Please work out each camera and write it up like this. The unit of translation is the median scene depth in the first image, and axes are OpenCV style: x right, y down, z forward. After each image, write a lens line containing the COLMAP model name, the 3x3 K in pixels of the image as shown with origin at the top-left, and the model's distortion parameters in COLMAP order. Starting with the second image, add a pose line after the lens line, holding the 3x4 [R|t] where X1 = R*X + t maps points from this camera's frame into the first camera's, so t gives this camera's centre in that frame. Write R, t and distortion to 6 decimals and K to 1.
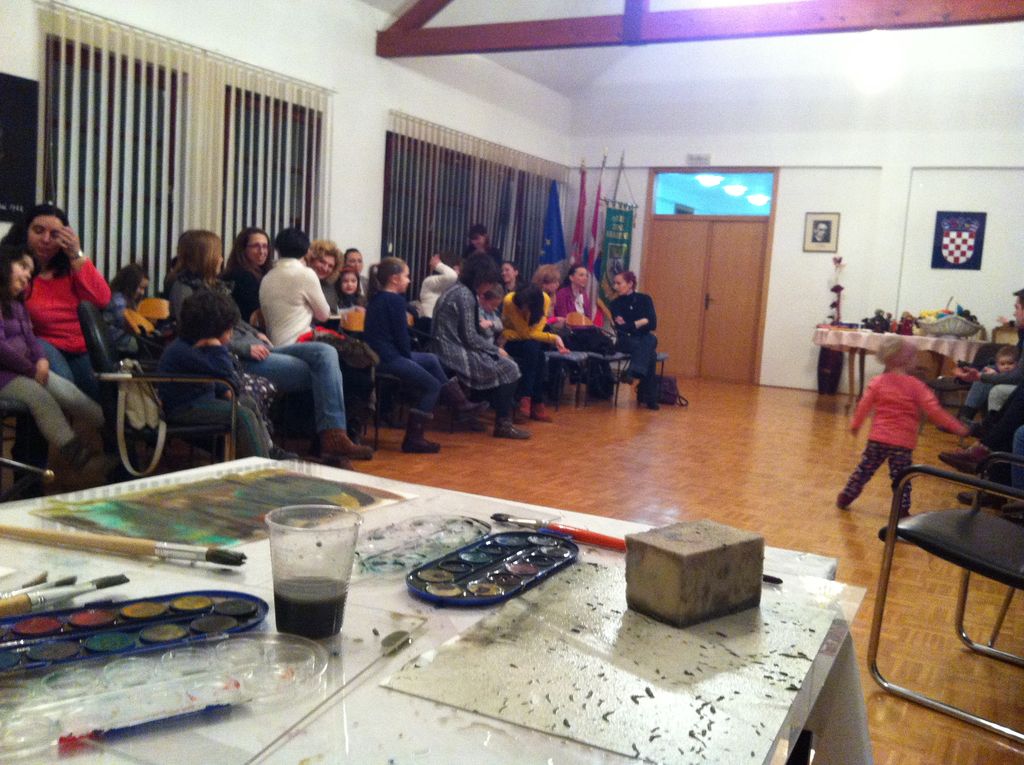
lens RADIAL K [[927.7, 0, 512.0], [0, 927.7, 382.5], [0, 0, 1]] dist [0.052871, -0.146275]
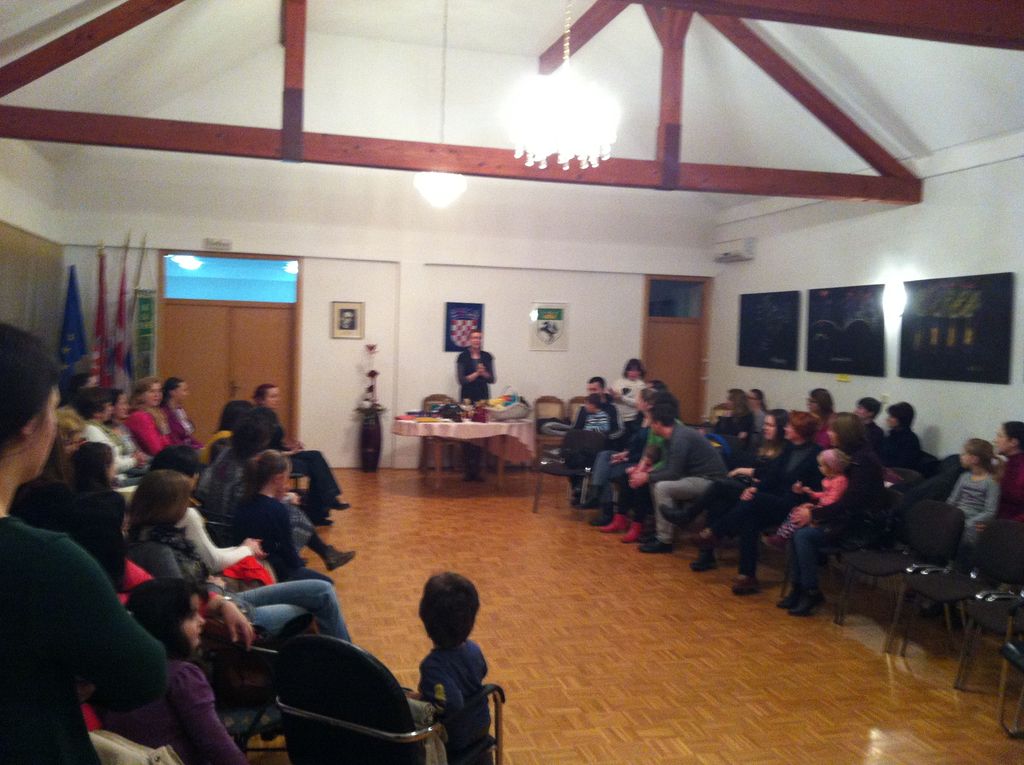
lens RADIAL K [[927.7, 0, 512.0], [0, 927.7, 382.5], [0, 0, 1]] dist [0.052871, -0.146275]
pose [[0.732781, -0.072860, 0.676553, -0.251854], [0.090890, 0.995822, 0.008798, -0.084317], [-0.674367, 0.055045, 0.736342, 0.105187]]
